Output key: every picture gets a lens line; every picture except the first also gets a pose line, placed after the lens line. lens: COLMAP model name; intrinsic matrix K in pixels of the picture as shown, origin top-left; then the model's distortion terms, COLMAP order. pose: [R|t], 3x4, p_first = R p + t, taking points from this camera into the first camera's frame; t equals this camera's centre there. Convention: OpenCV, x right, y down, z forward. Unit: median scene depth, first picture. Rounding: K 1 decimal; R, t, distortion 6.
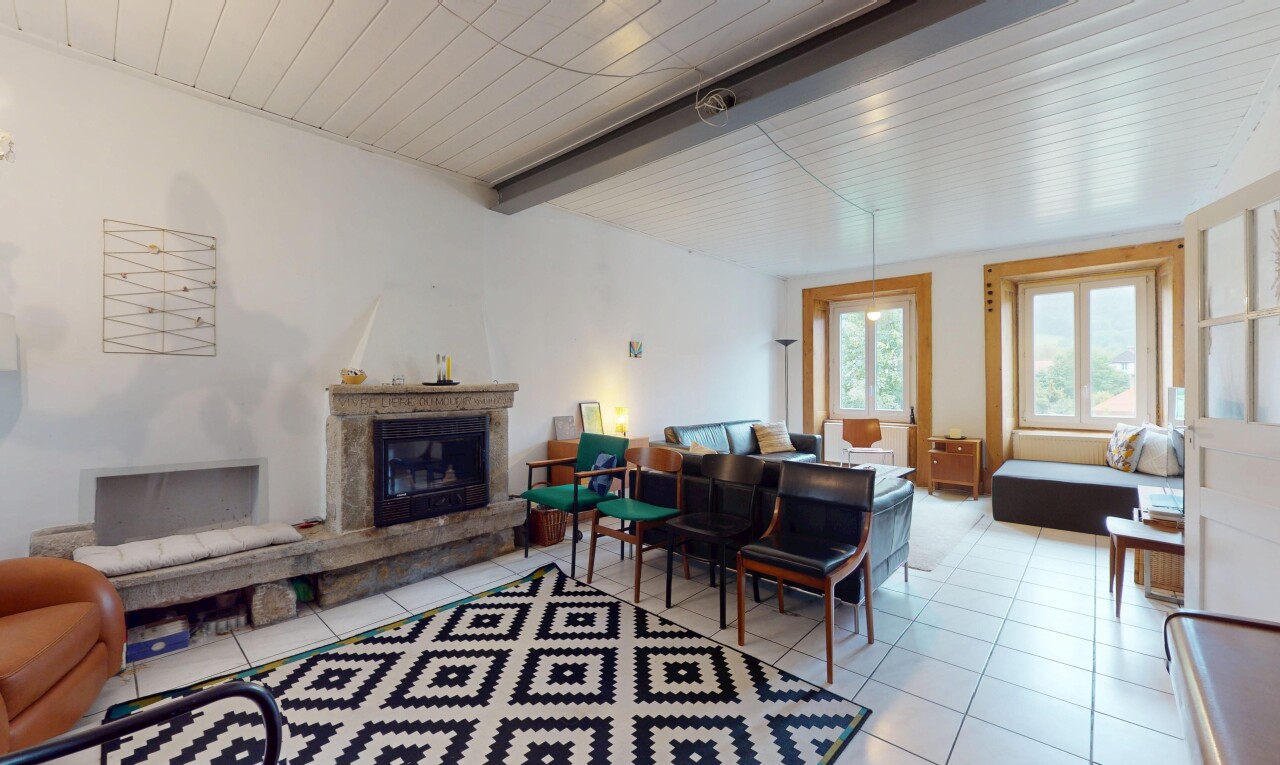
lens RADIAL K [[501.9, 0, 641.4], [0, 501.9, 386.2], [0, 0, 1]] dist [-0.007713, -0.000083]
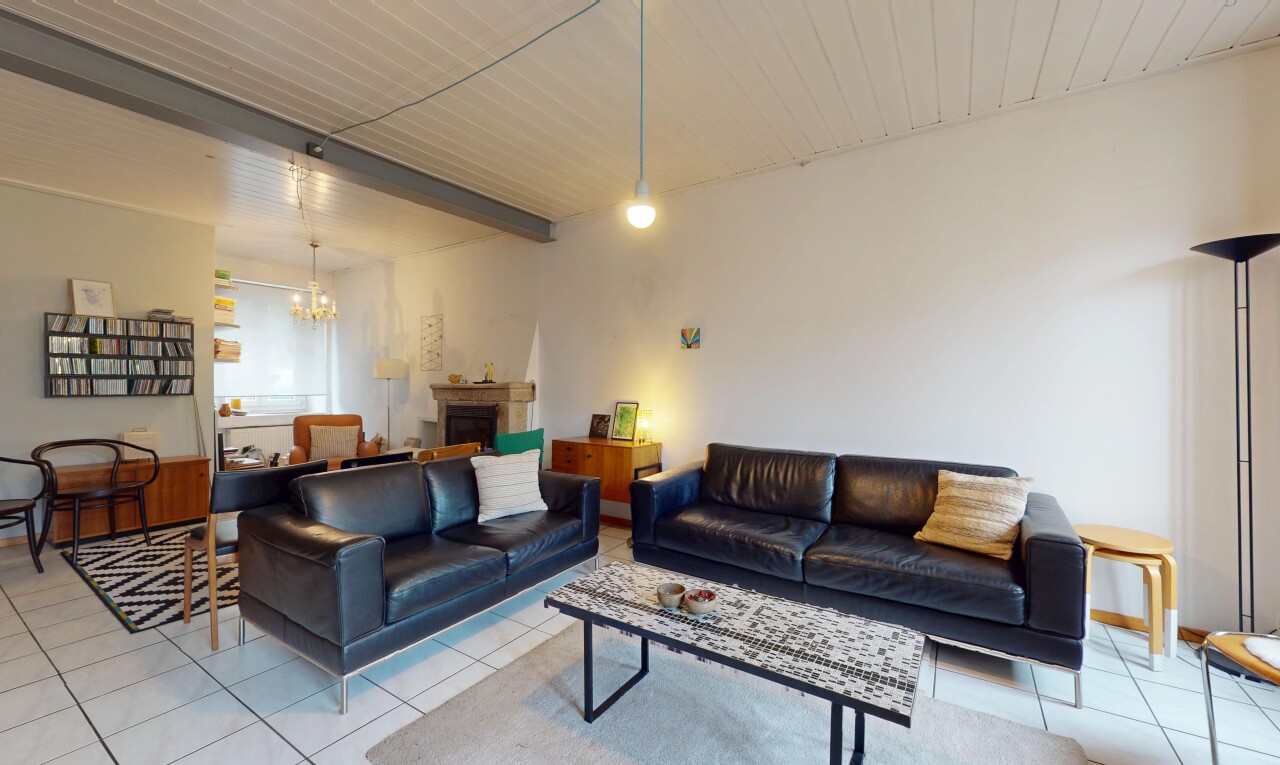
lens RADIAL K [[501.9, 0, 639.4], [0, 501.9, 377.9], [0, 0, 1]] dist [-0.007713, -0.000083]
pose [[0.154187, -0.007278, -0.988015, 1.164334], [-0.001447, 0.999970, -0.007592, -0.009087], [0.988041, 0.002600, 0.154172, 1.255156]]
